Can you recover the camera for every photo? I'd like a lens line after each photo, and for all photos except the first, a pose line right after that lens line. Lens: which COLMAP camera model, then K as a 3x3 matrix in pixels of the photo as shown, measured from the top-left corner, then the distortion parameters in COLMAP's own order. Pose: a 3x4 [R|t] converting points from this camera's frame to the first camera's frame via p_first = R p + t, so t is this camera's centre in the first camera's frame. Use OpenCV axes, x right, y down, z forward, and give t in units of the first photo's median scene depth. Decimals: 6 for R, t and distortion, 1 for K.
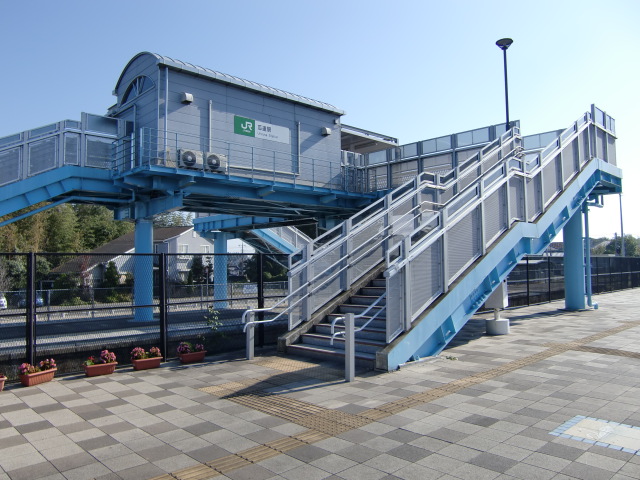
lens RADIAL K [[494.6, 0, 320.0], [0, 494.6, 240.0], [0, 0, 1]] dist [0.004237, 0.000581]
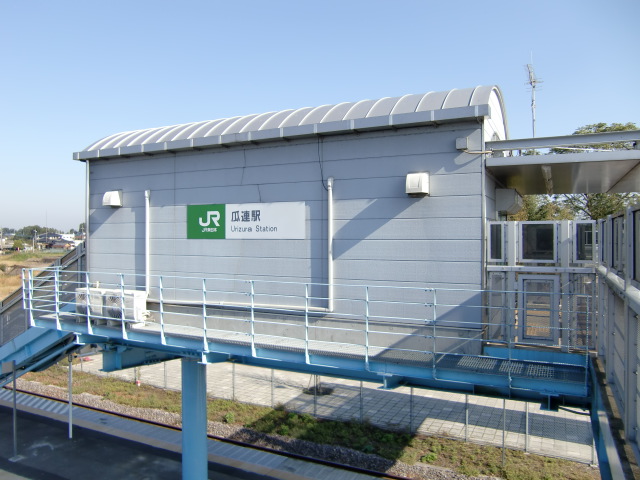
lens RADIAL K [[494.6, 0, 320.0], [0, 494.6, 240.0], [0, 0, 1]] dist [0.004237, 0.000581]
pose [[0.353211, 0.027809, -0.935130, 0.362330], [0.041370, 0.998116, 0.045308, -0.221418], [0.934628, -0.054690, 0.351395, 0.899140]]
